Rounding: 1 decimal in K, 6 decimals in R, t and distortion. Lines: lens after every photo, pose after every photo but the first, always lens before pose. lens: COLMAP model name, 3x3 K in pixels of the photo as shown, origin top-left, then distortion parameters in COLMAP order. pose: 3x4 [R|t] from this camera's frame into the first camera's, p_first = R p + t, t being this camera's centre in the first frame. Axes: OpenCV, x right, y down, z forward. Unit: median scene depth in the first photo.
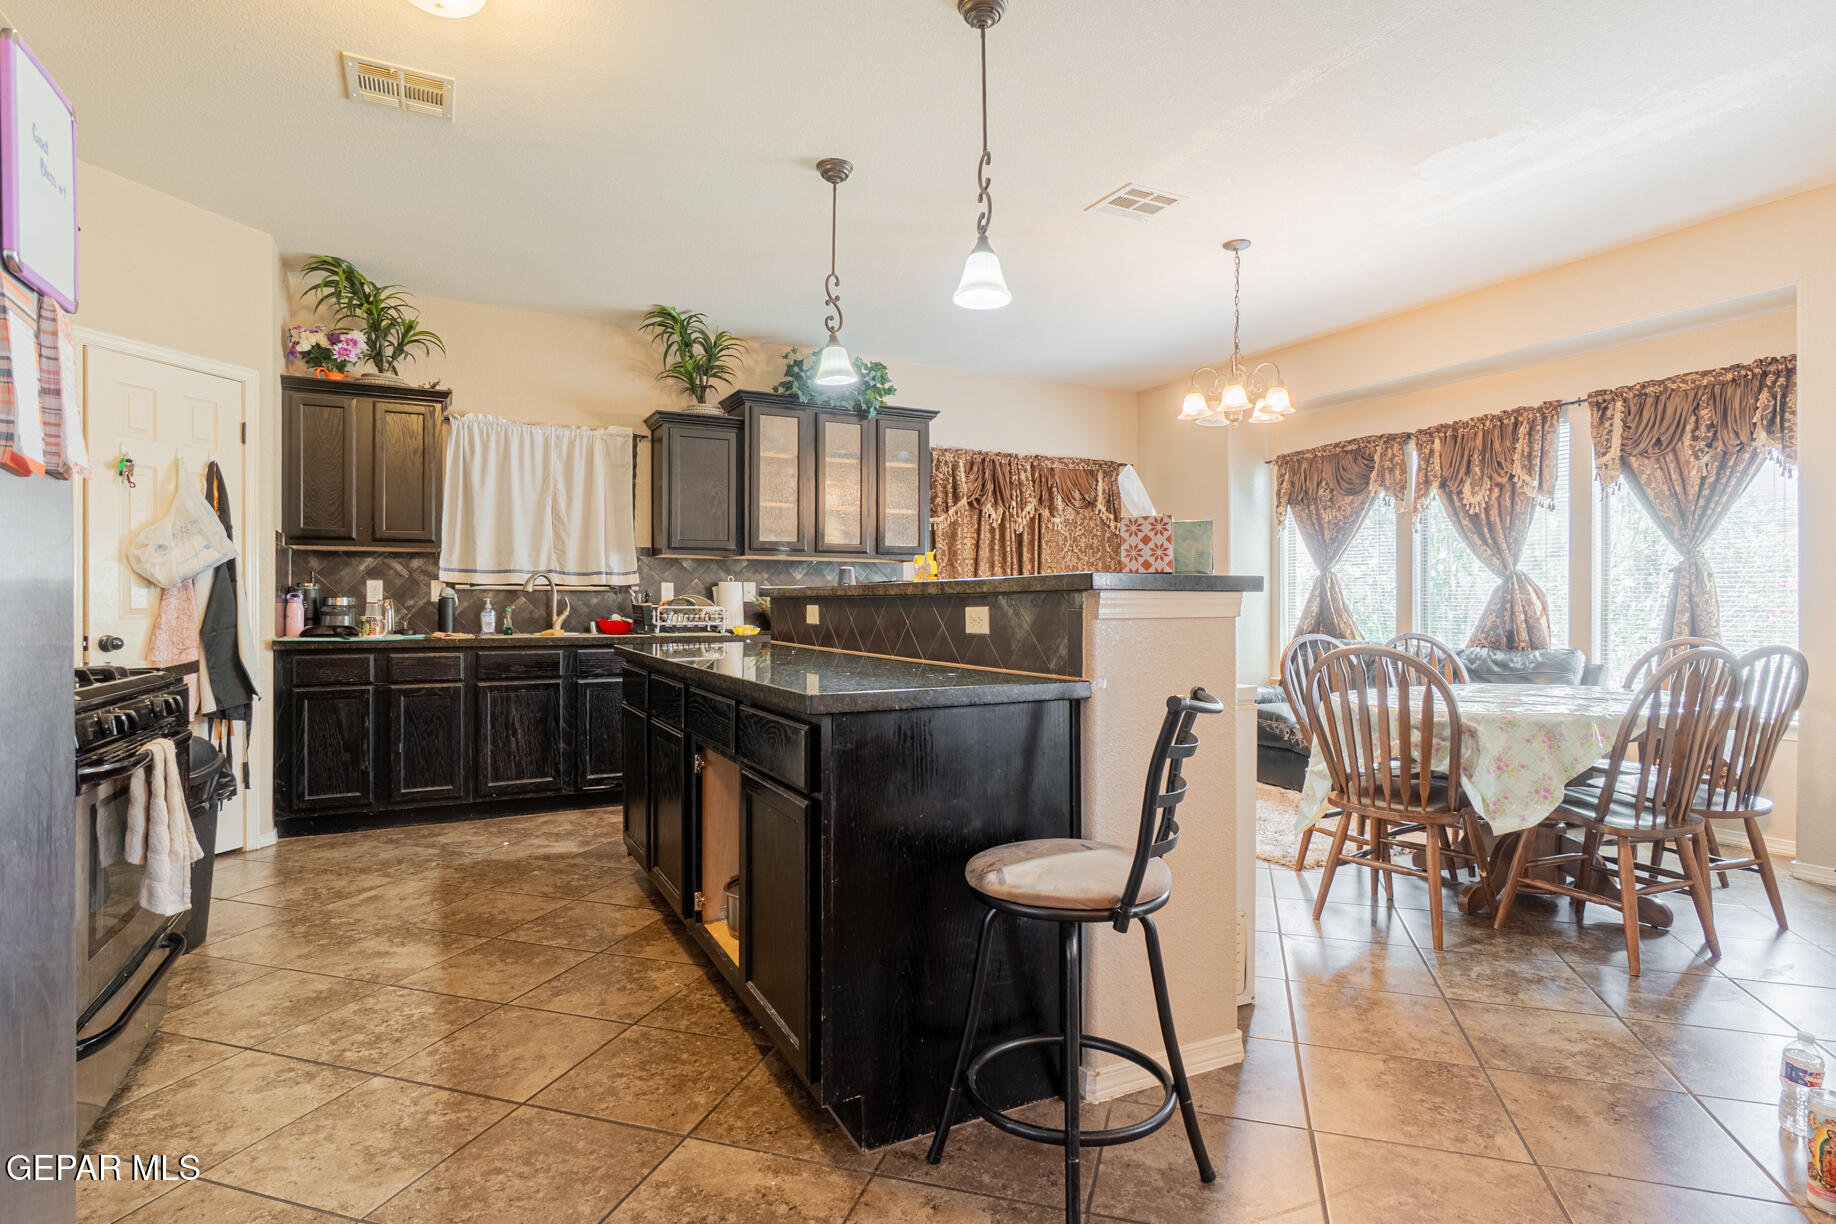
lens RADIAL K [[932.4, 0, 918.0], [0, 932.4, 612.0], [0, 0, 1]] dist [0.005732, -0.009913]
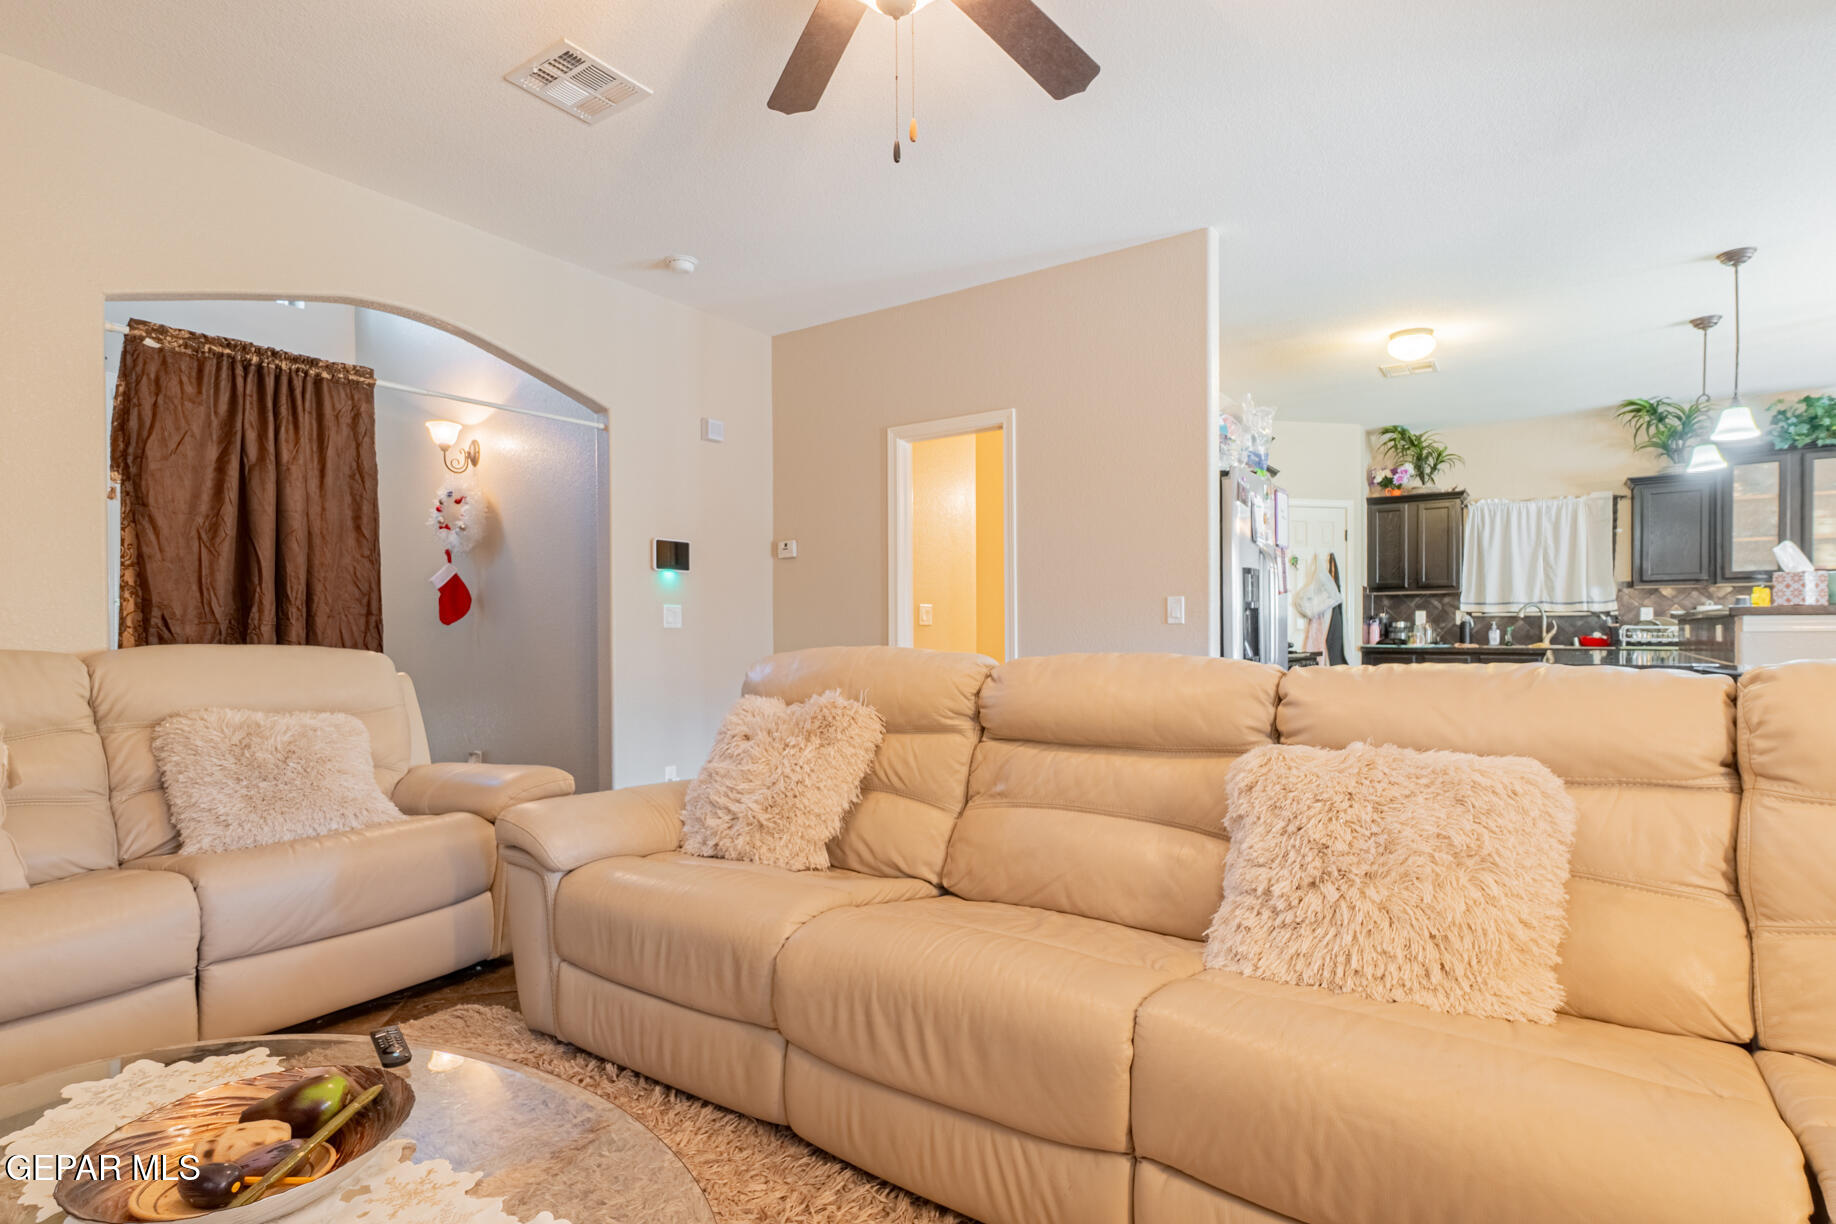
lens RADIAL K [[908.7, 0, 918.0], [0, 908.7, 612.0], [0, 0, 1]] dist [0.003777, 0.000229]
pose [[0.458869, -0.019056, -0.888300, 0.426157], [-0.002570, 0.999737, -0.022775, 0.005680], [0.888500, 0.012733, 0.458699, -0.510617]]
